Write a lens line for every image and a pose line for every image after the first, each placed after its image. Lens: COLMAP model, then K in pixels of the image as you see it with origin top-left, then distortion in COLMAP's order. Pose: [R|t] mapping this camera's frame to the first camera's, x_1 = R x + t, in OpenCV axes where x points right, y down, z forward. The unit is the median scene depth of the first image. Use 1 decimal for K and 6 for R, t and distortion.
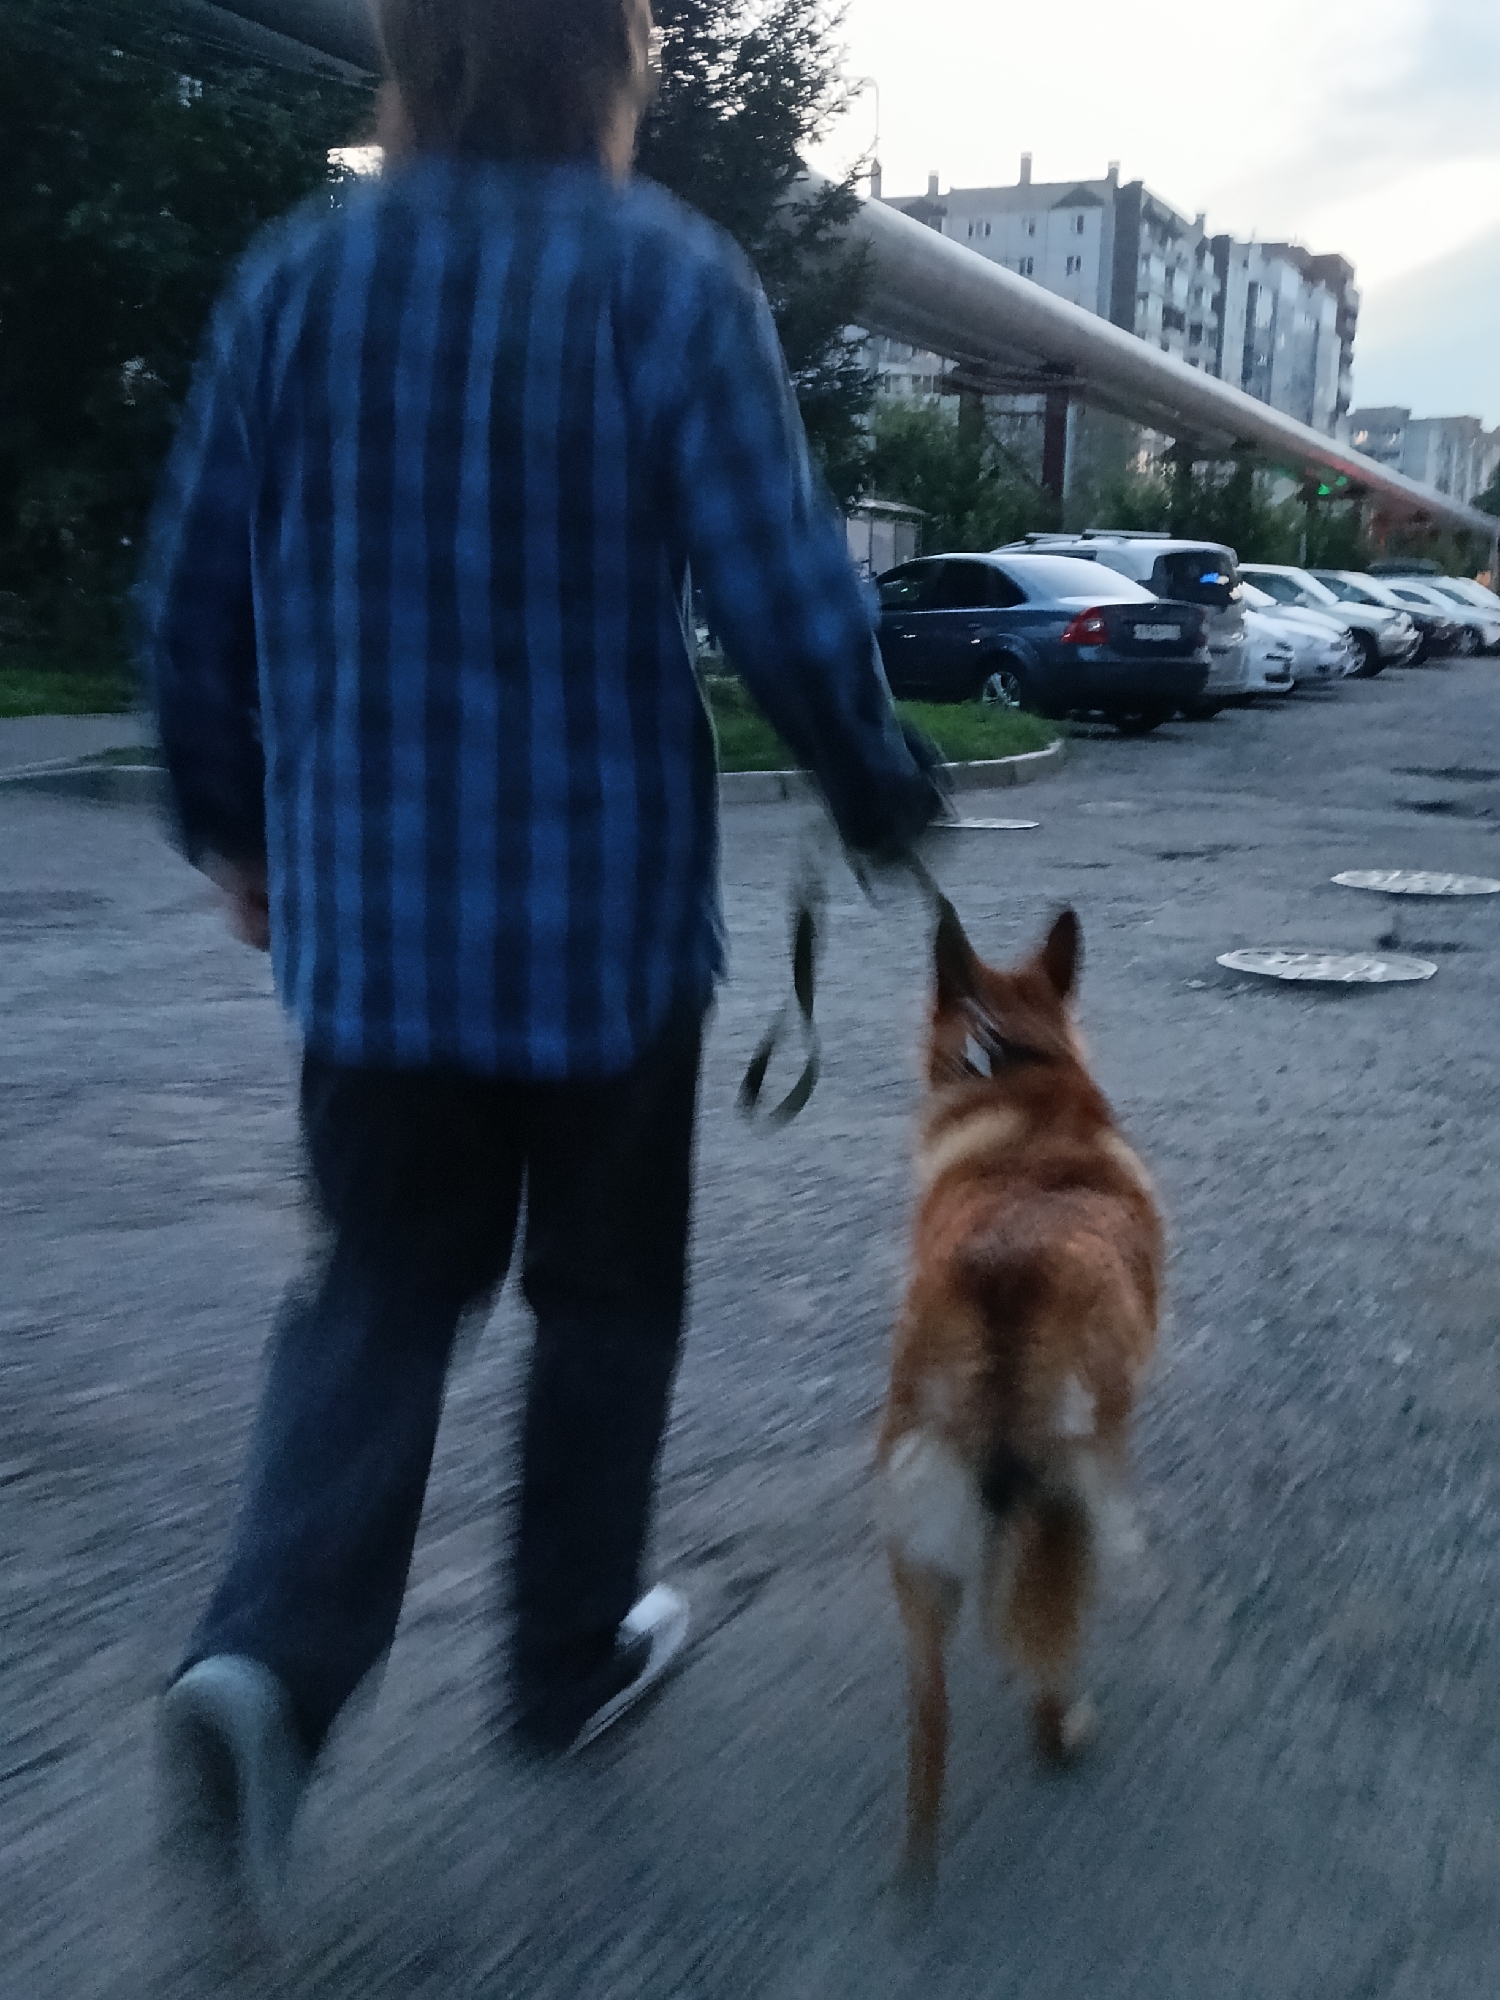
lens RADIAL K [[2216.4, 0, 746.8], [0, 2216.4, 994.6], [0, 0, 1]] dist [-0.002697, 0.000000]
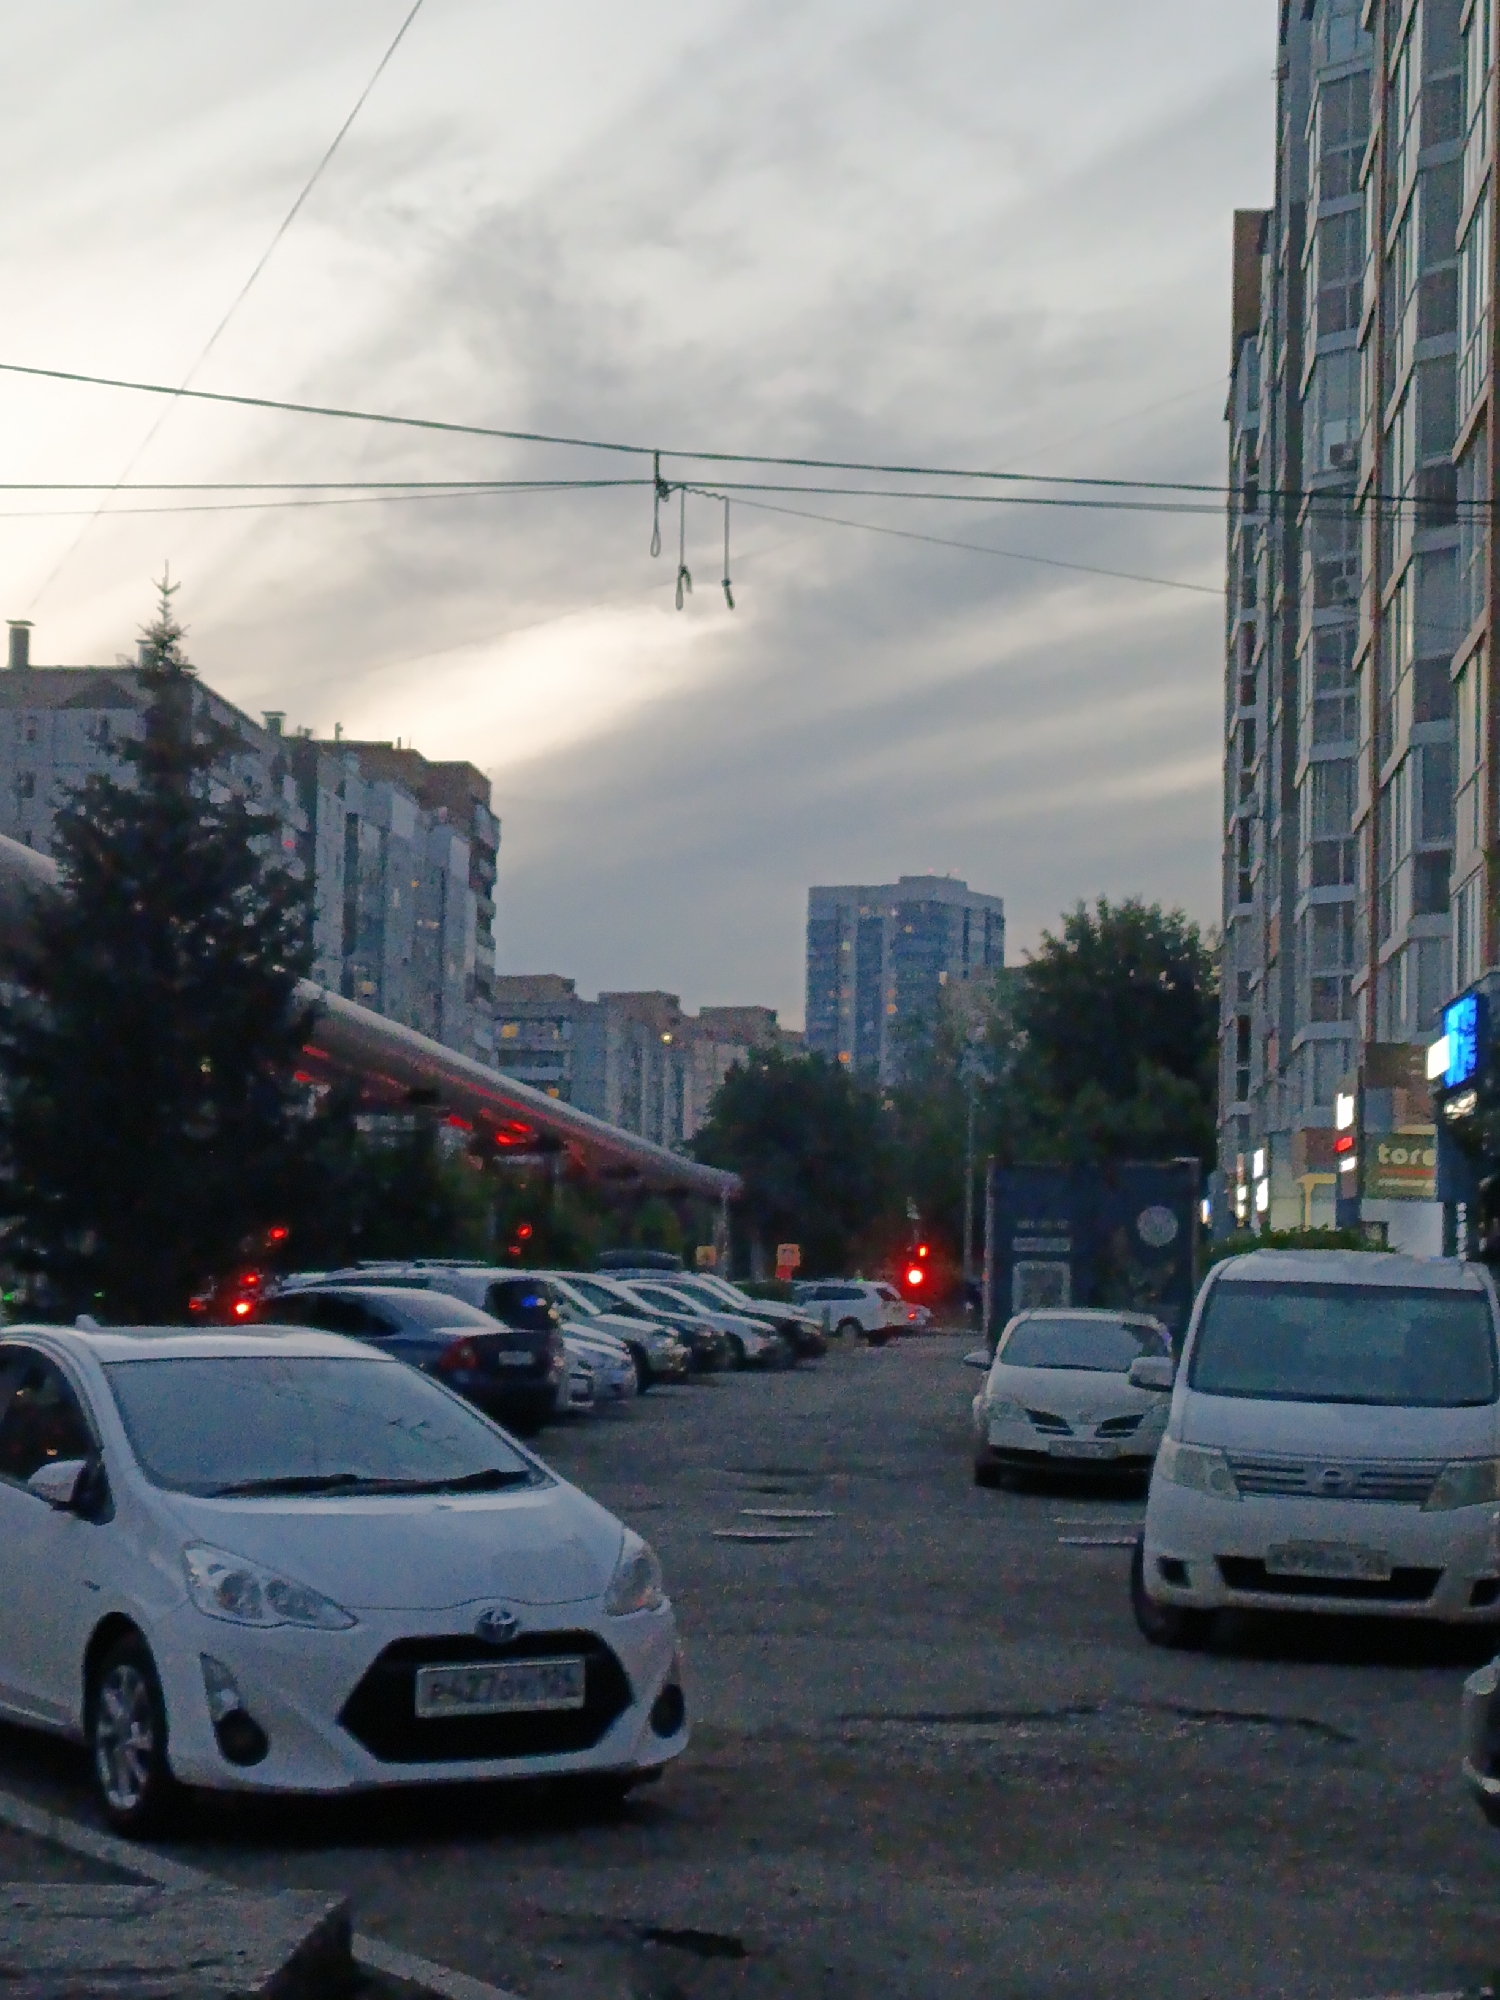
lens RADIAL K [[3780.8, 0, 751.7], [0, 3780.8, 999.2], [0, 0, 1]] dist [0.320500, 0.000000]
pose [[0.945093, 0.026095, 0.325758, -0.138345], [0.054506, 0.970258, -0.235856, 0.051051], [-0.322224, 0.240662, 0.915562, -0.355489]]
